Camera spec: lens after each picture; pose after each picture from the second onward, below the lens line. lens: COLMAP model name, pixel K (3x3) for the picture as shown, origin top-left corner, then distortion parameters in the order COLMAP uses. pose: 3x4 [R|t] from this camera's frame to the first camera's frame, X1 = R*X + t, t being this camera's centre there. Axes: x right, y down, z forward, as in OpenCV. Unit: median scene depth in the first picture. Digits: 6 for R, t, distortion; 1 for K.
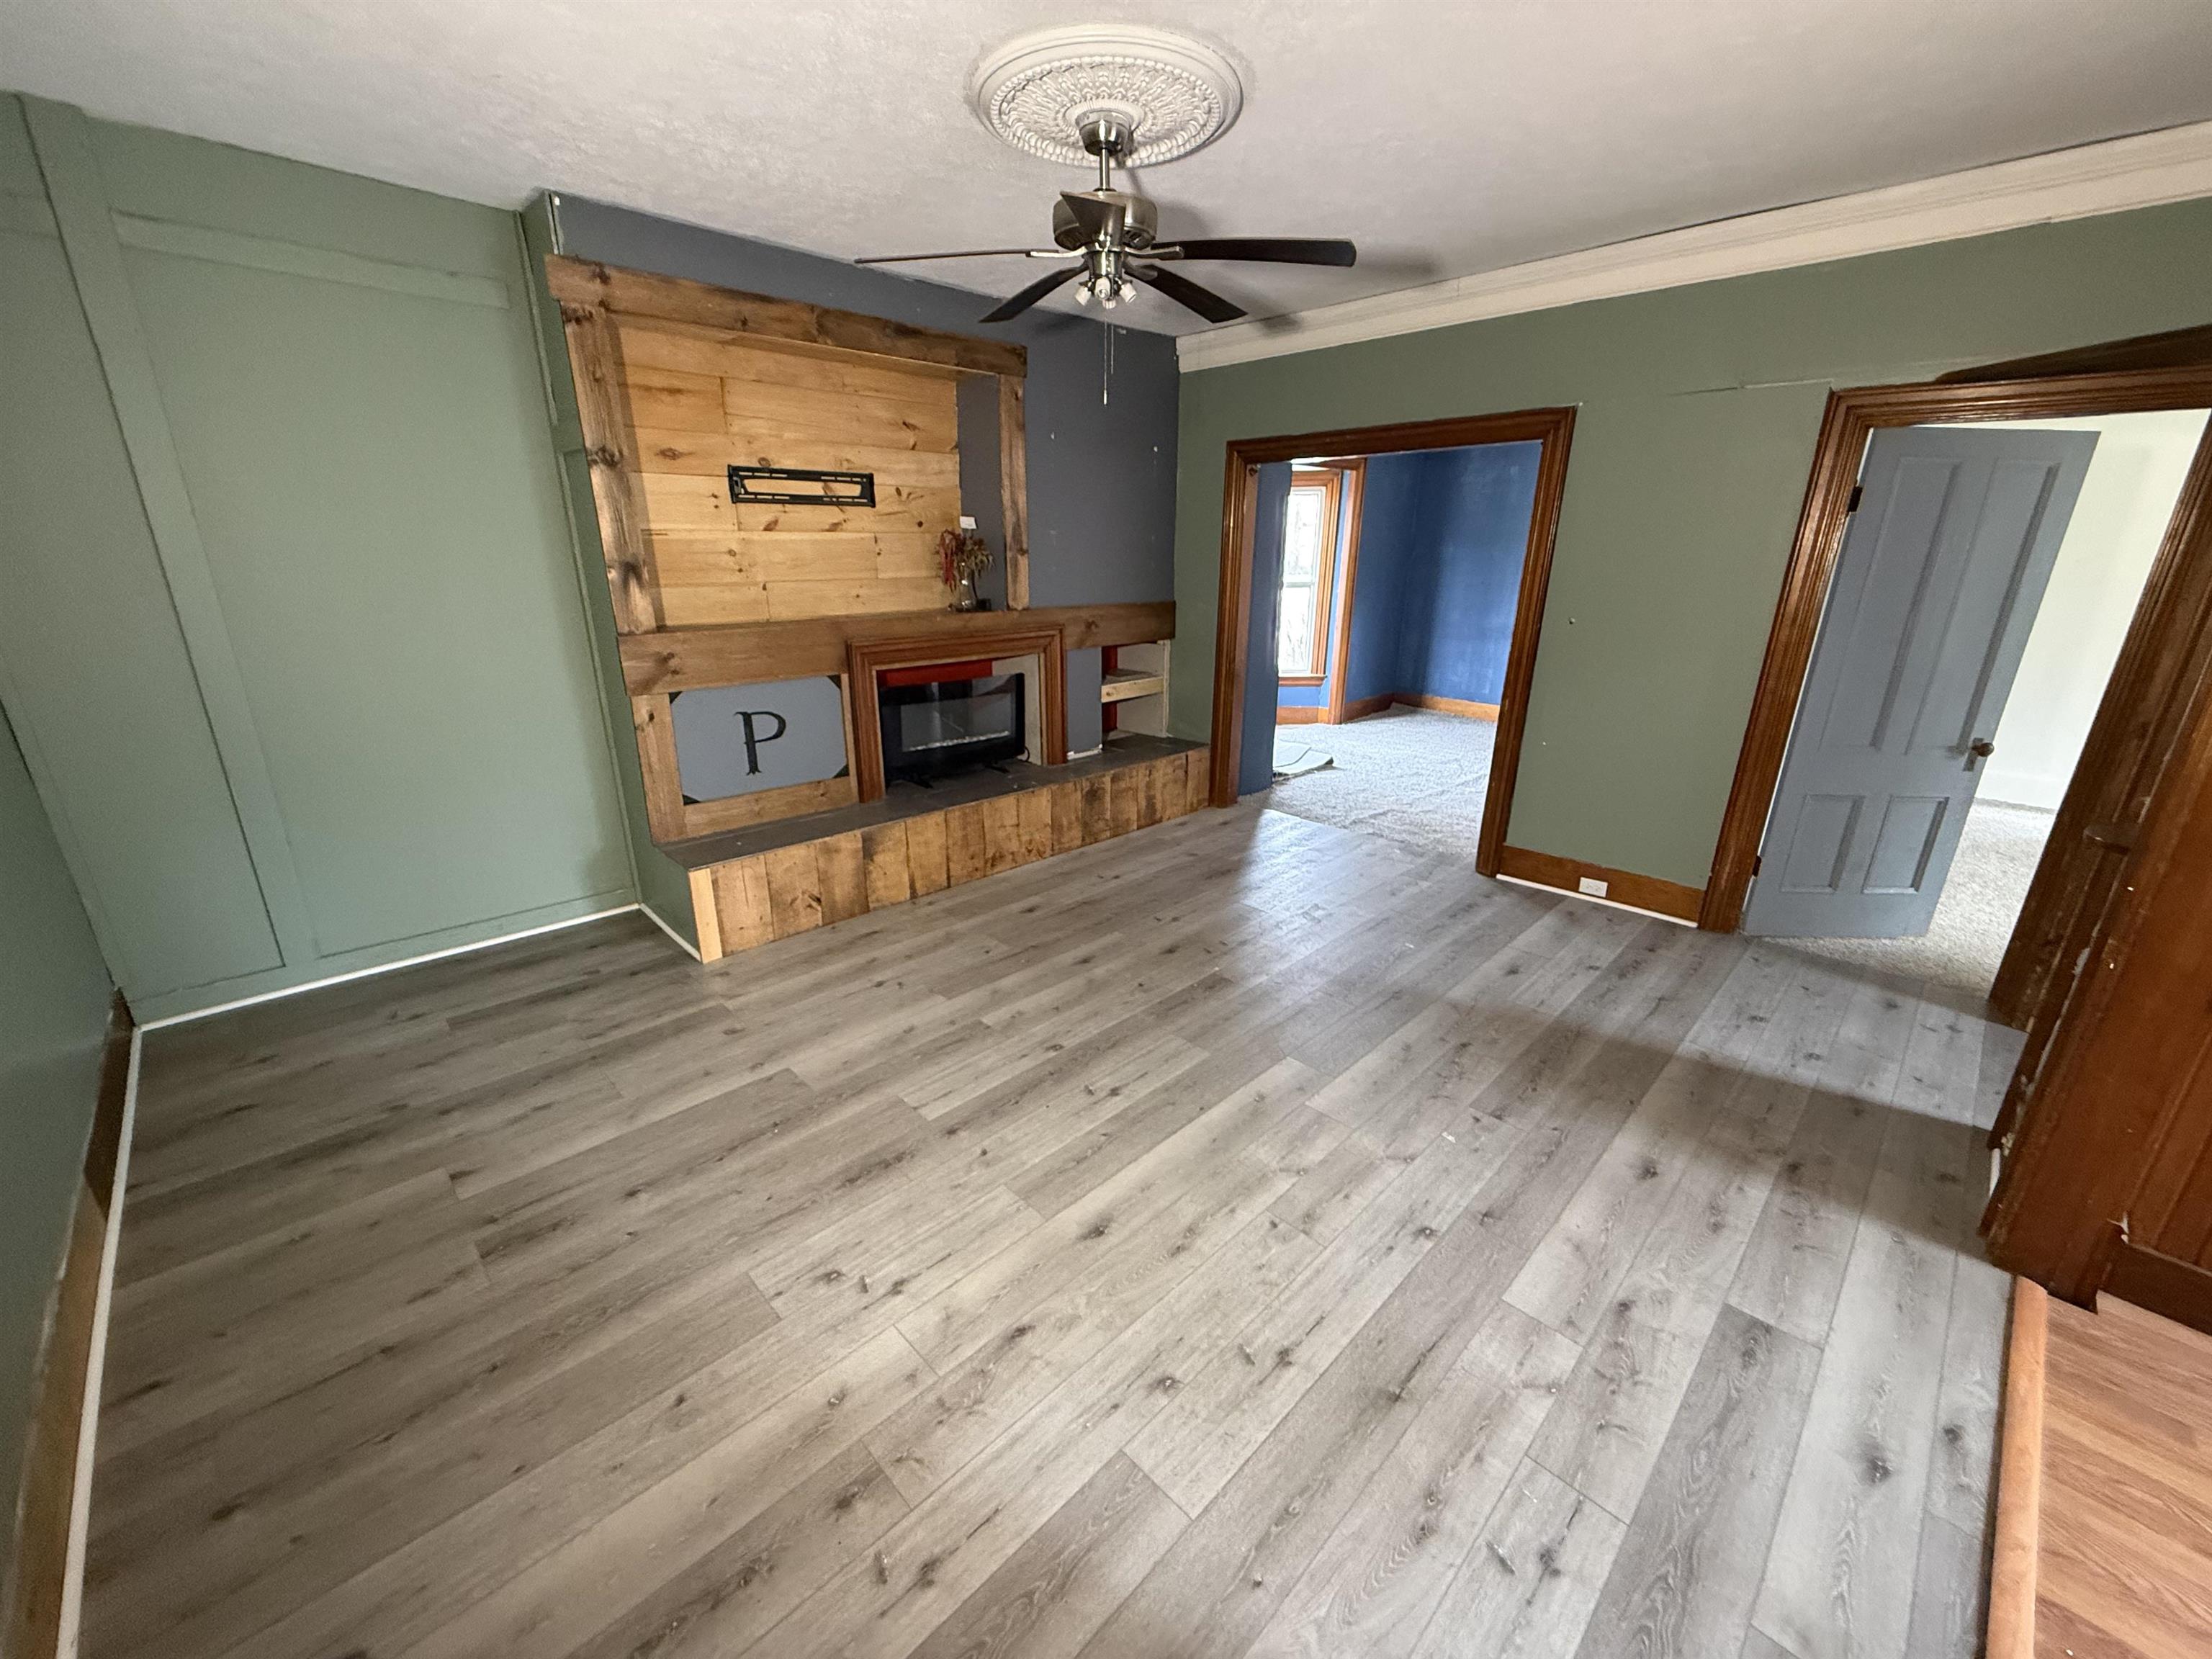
lens RADIAL K [[881.7, 0, 1102.4], [0, 881.7, 833.7], [0, 0, 1]] dist [0.000711, 0.000036]
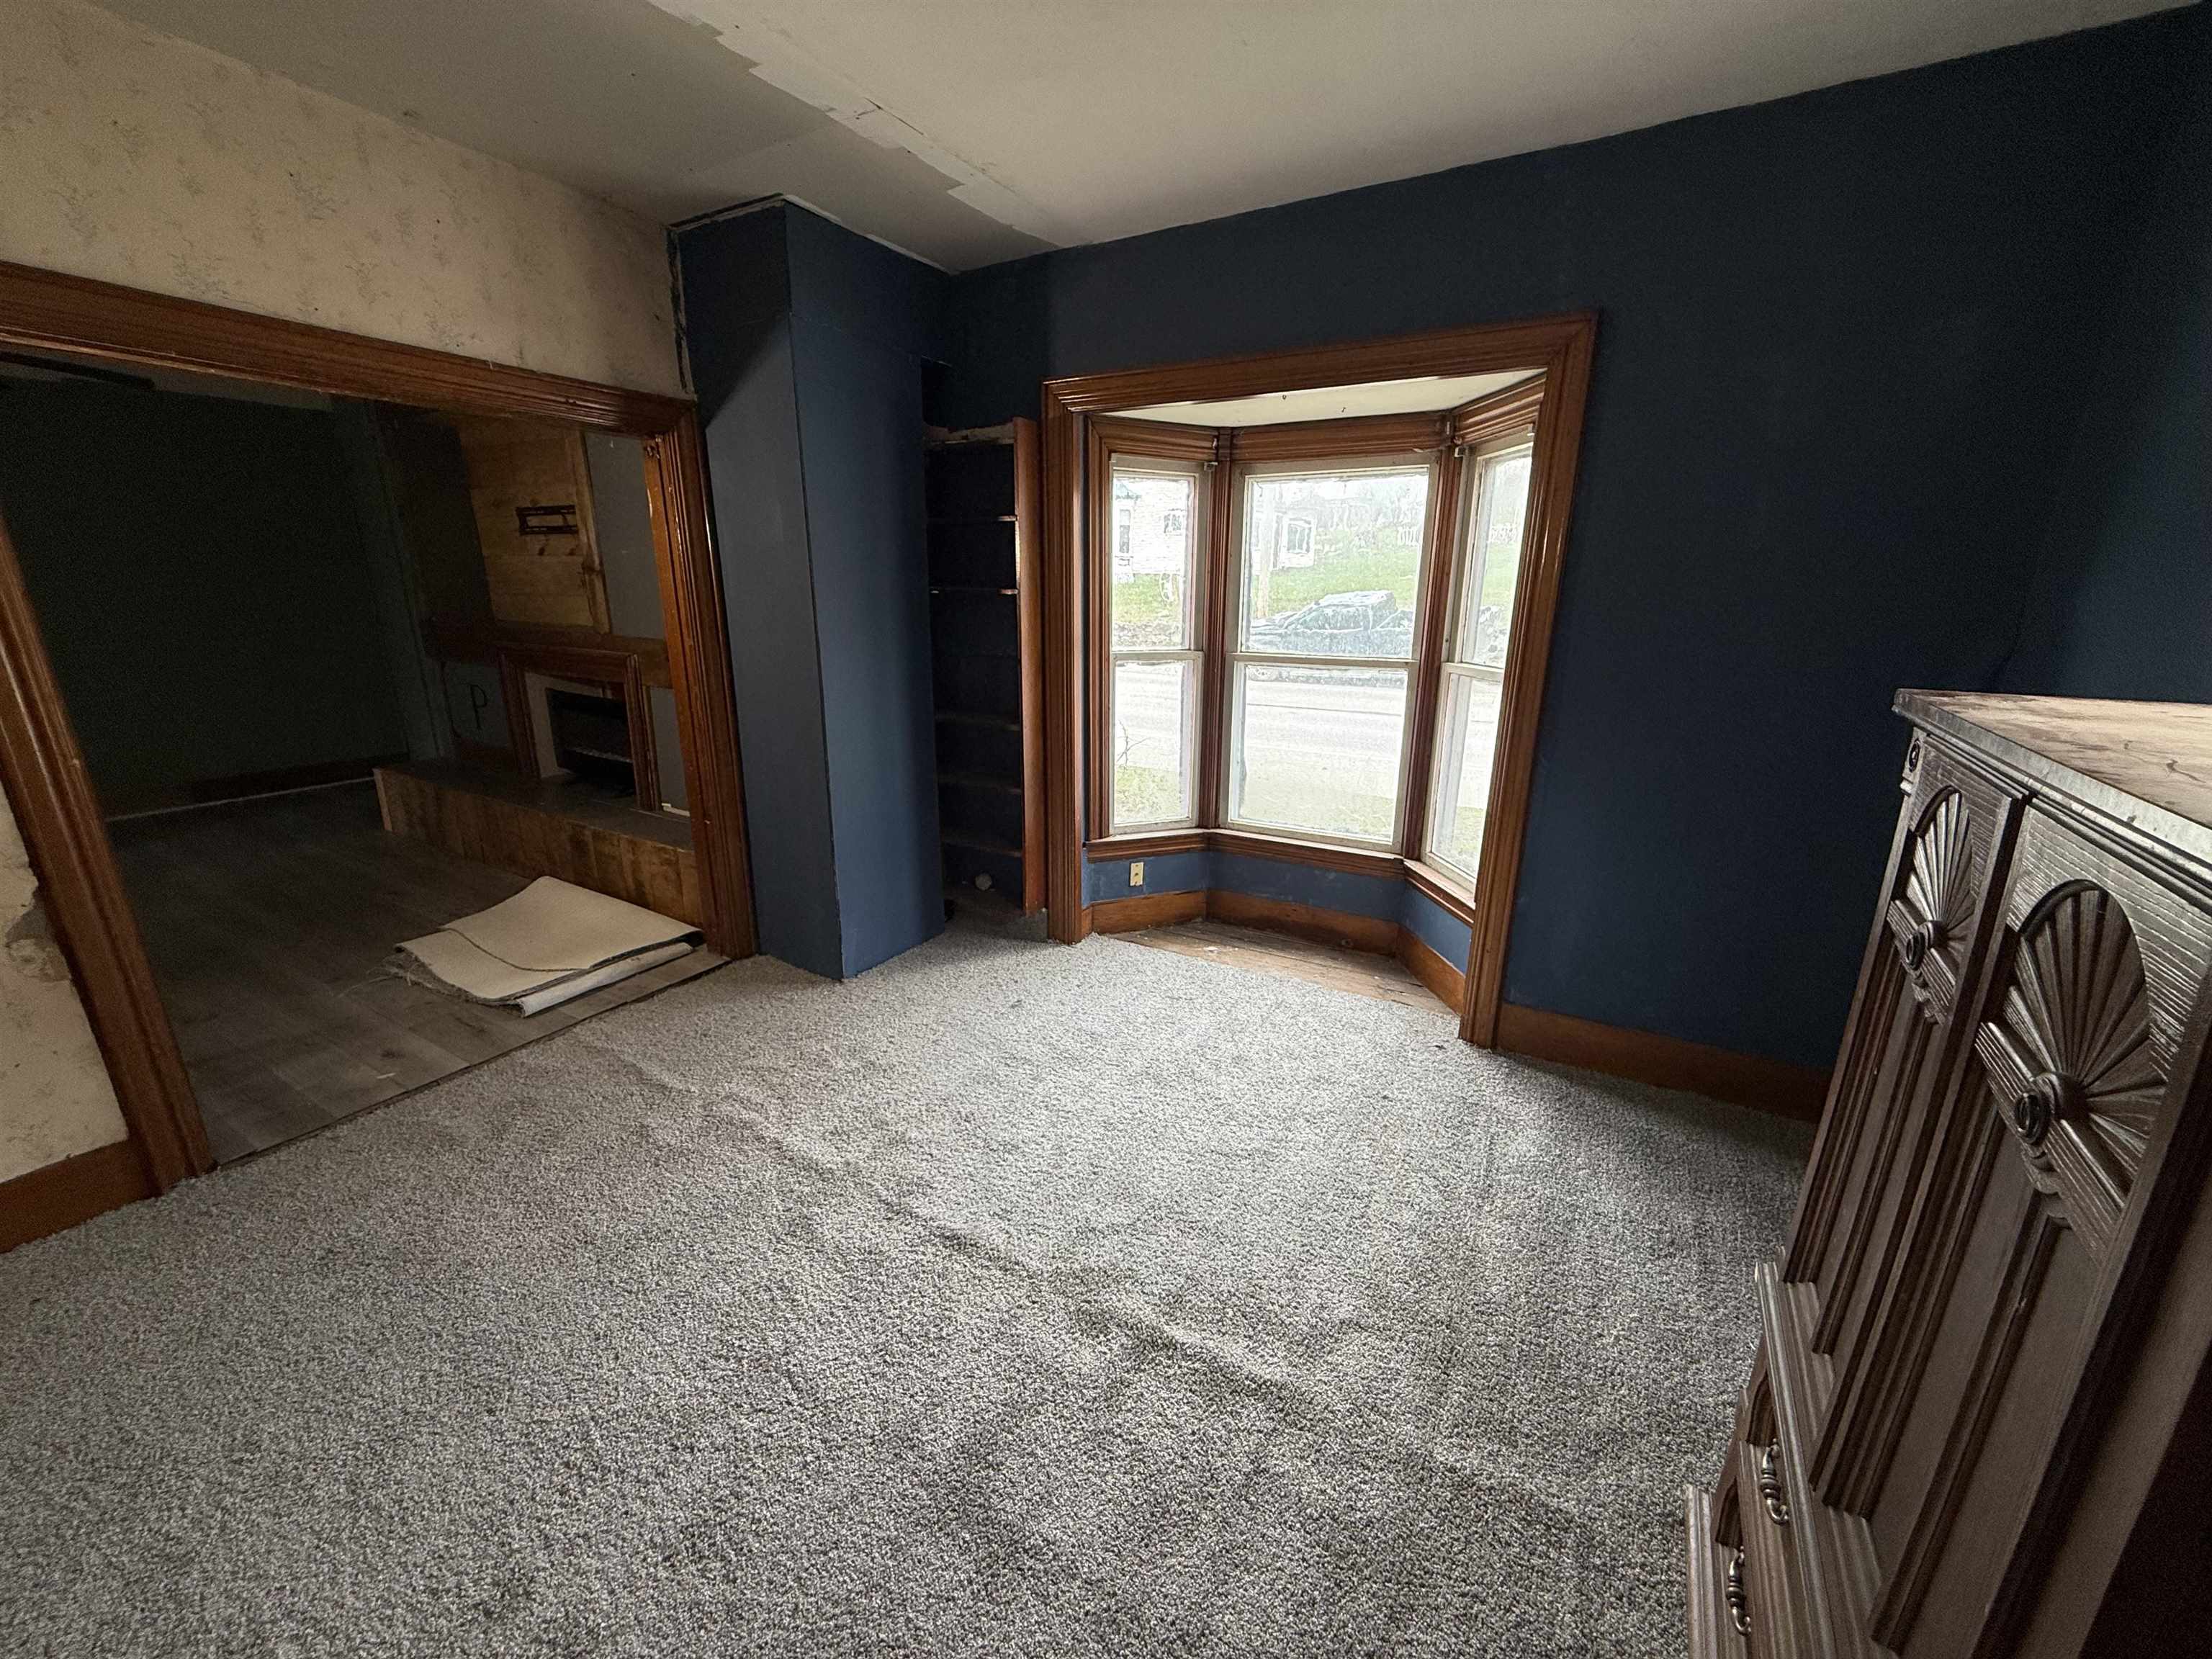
lens RADIAL K [[881.7, 0, 1107.5], [0, 881.7, 829.3], [0, 0, 1]] dist [0.000711, 0.000036]
pose [[0.253532, 0.268795, -0.929231, 1.116330], [-0.320392, 0.929730, 0.181524, -0.458602], [0.912727, 0.251697, 0.321836, 1.406585]]
